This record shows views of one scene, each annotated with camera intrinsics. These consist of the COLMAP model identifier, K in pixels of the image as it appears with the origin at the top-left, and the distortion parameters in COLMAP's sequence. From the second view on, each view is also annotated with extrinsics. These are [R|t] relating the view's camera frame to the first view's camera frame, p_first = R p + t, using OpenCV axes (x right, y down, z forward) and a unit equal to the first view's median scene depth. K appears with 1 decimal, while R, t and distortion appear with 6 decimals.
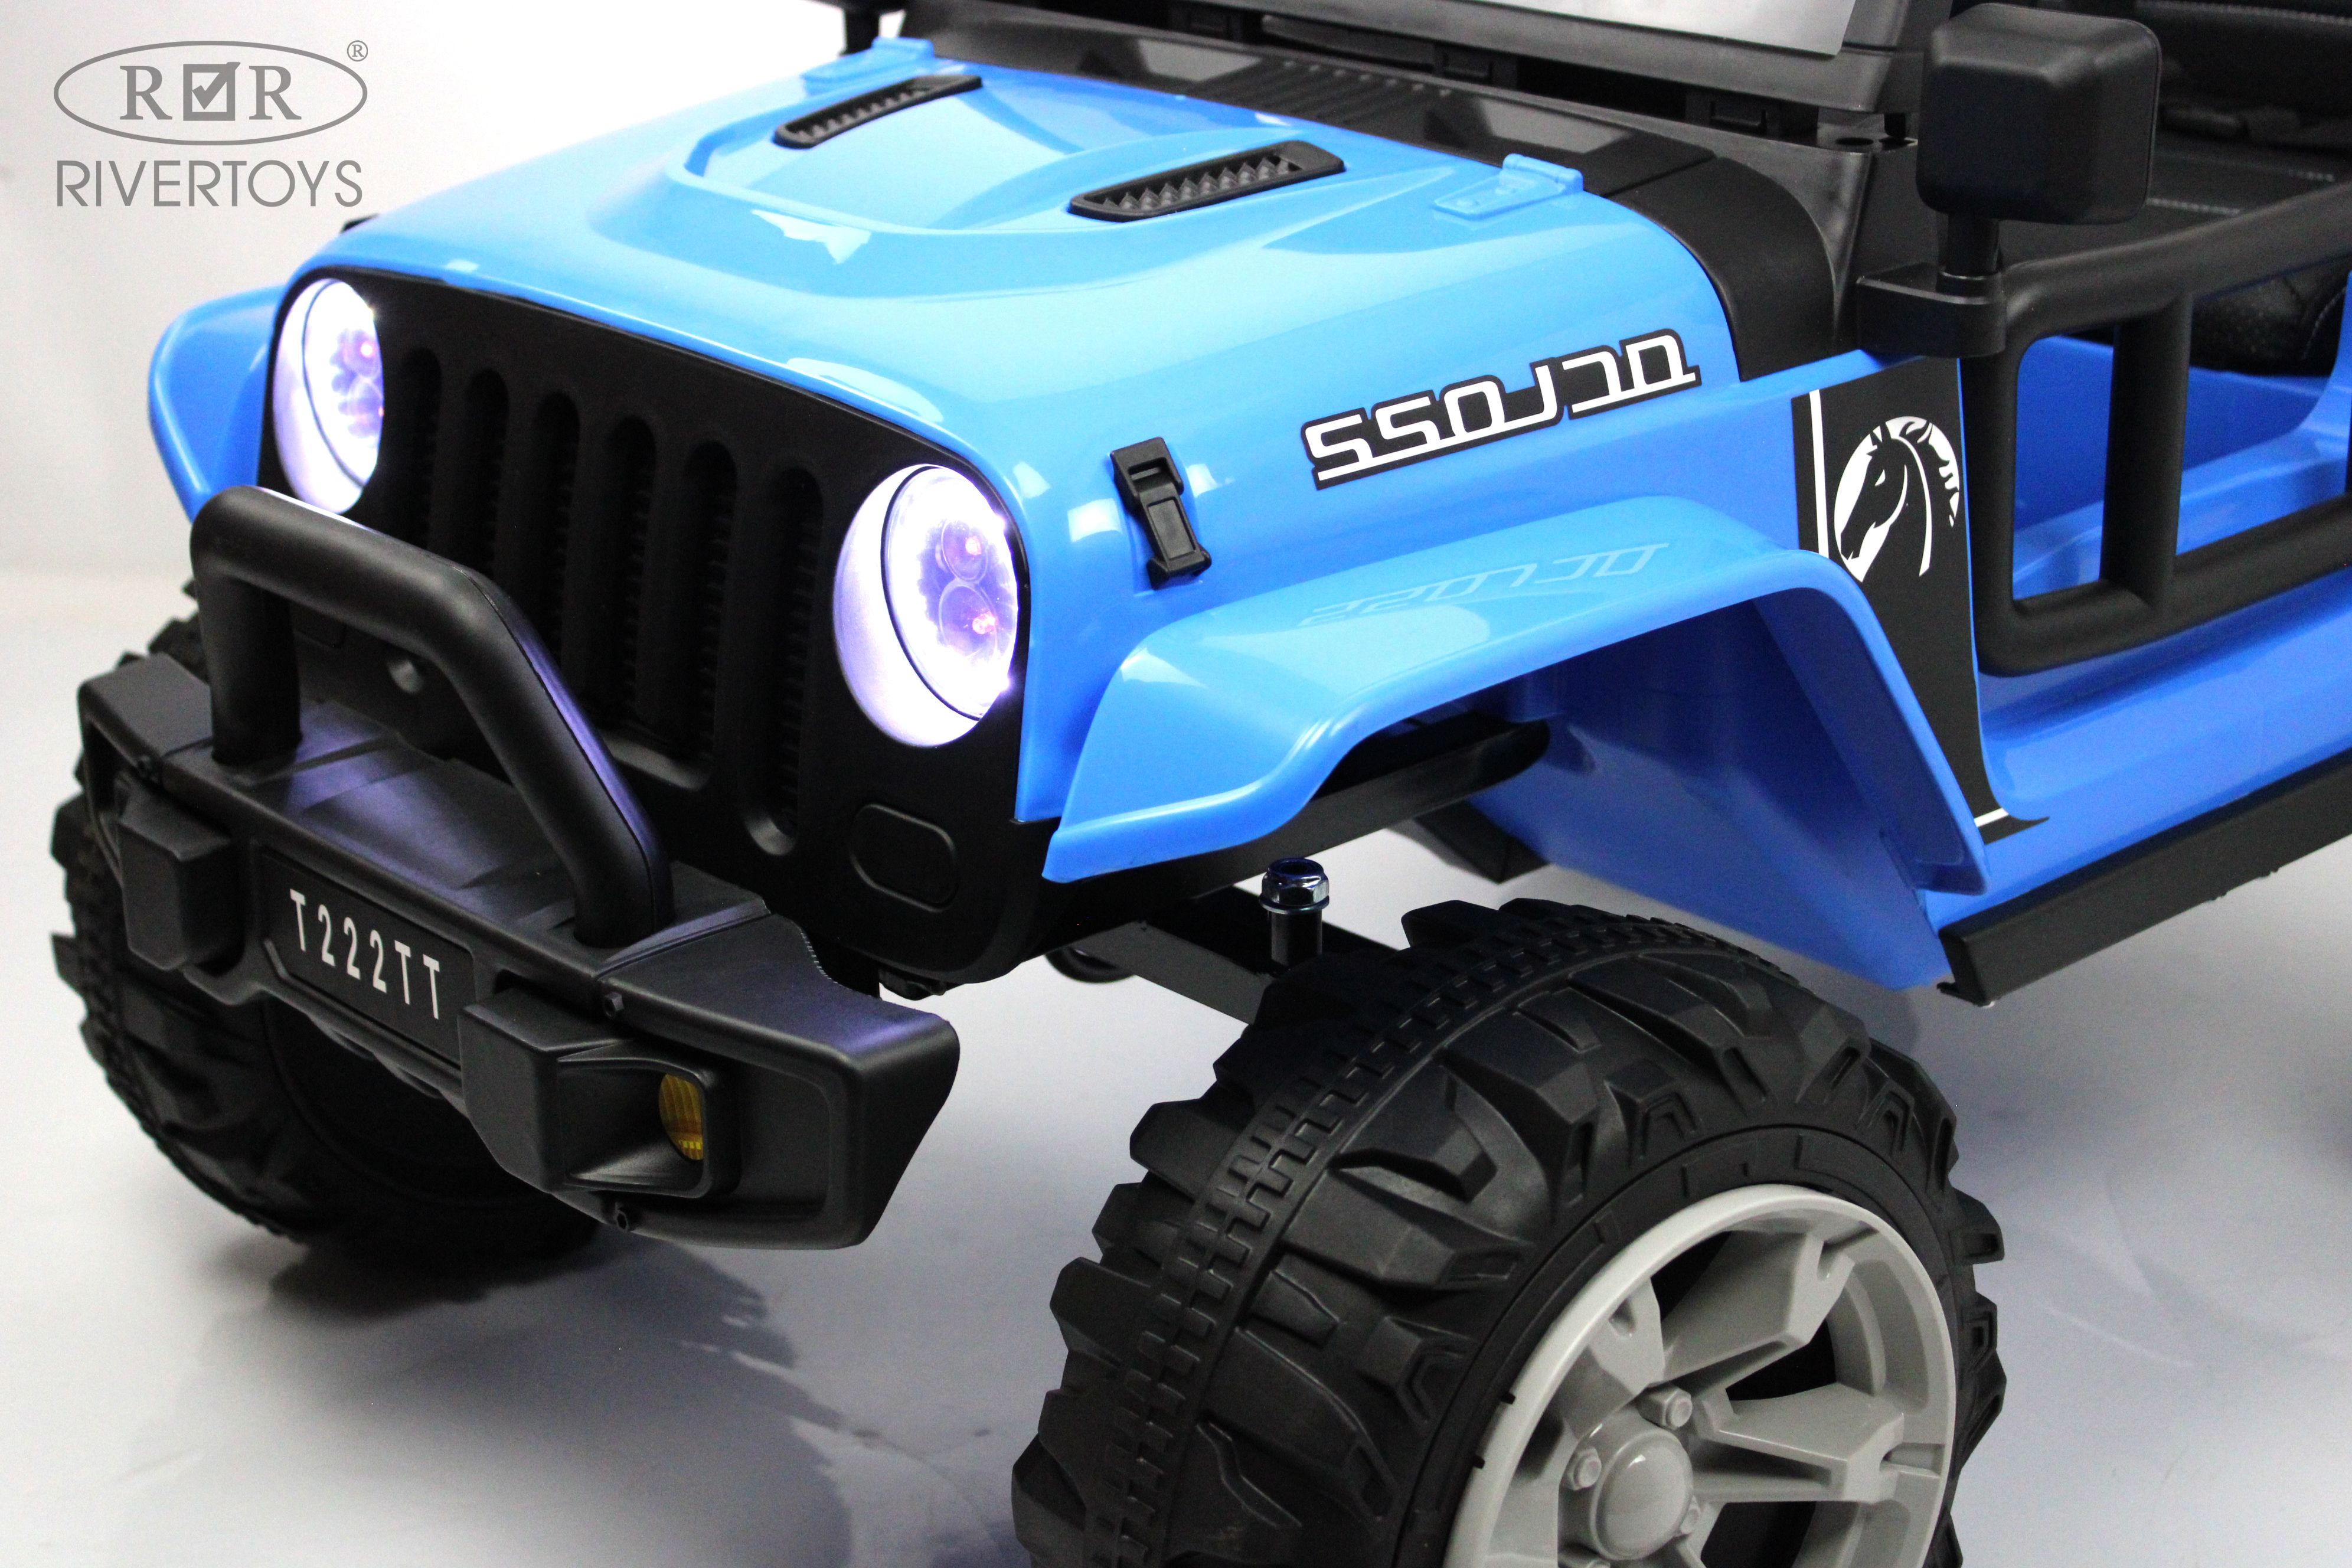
lens RADIAL K [[4051.5, 0, 1174.0], [0, 4051.5, 793.0], [0, 0, 1]] dist [0.031653, 0.000000]
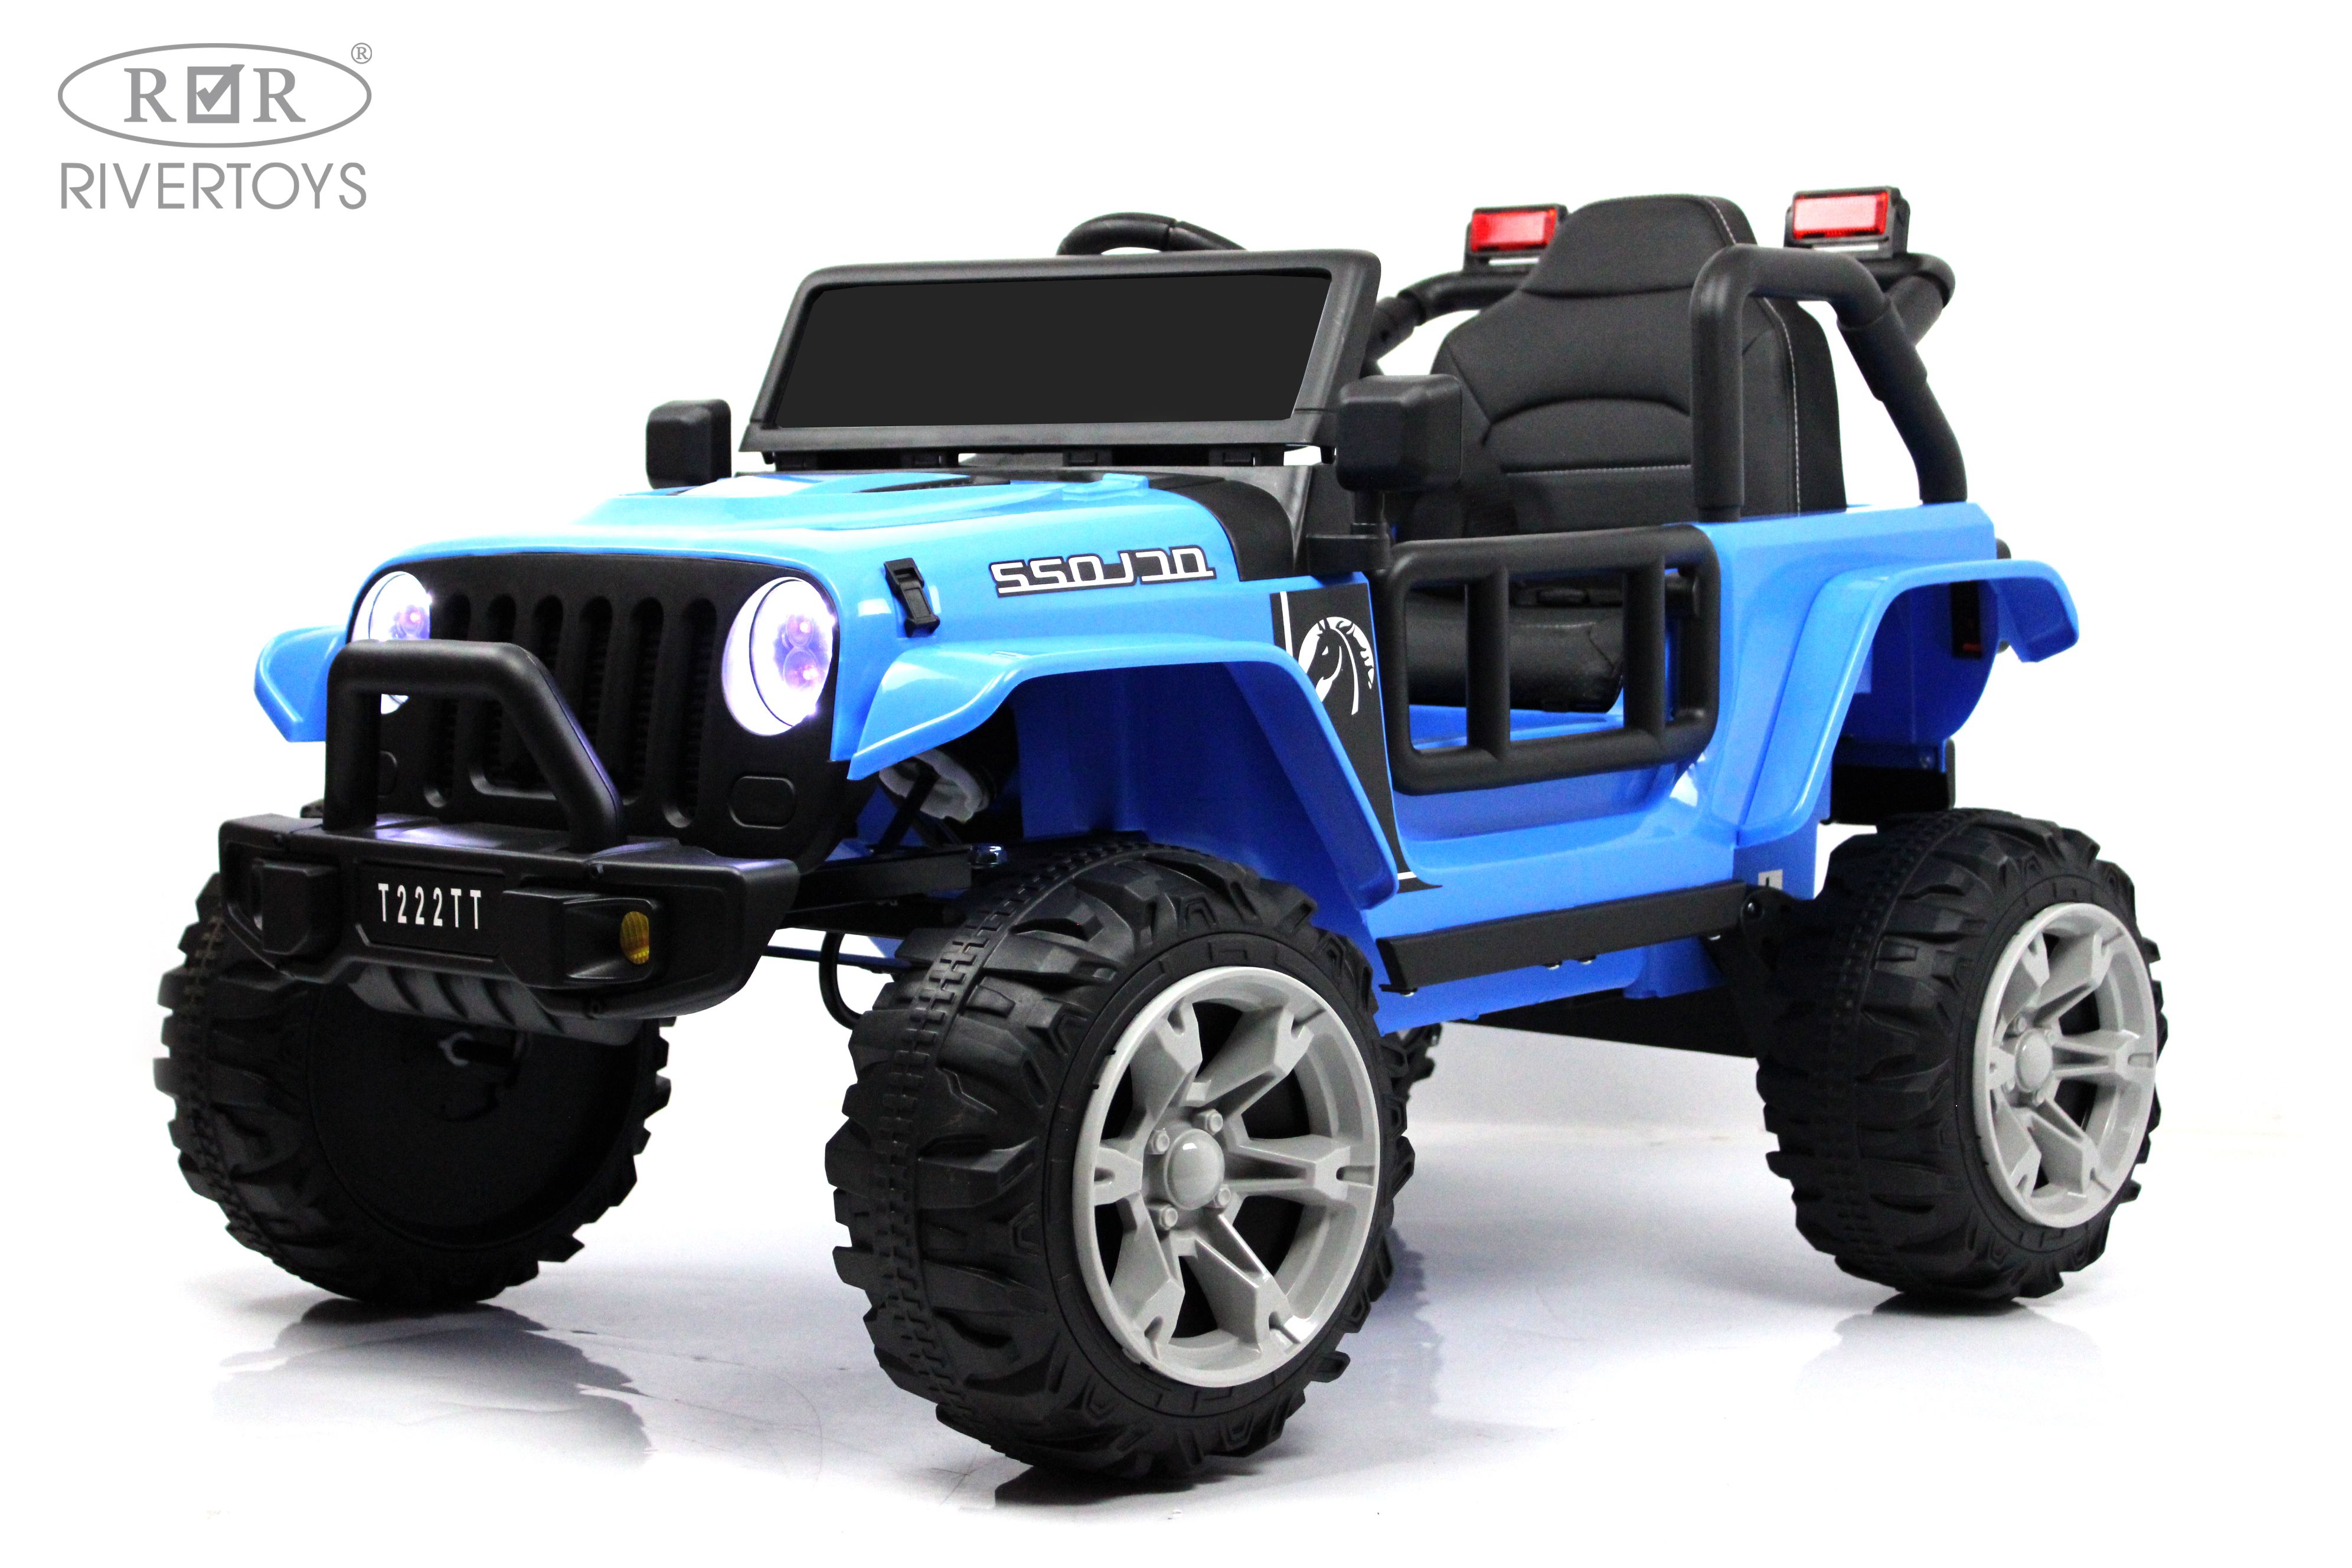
lens RADIAL K [[4051.5, 0, 1192.8], [0, 4051.5, 768.4], [0, 0, 1]] dist [0.031653, 0.000000]
pose [[0.996078, 0.000533, 0.088480, -0.035884], [0.023827, 0.961425, -0.274032, 0.472359], [-0.085213, 0.275065, 0.957642, -0.671550]]
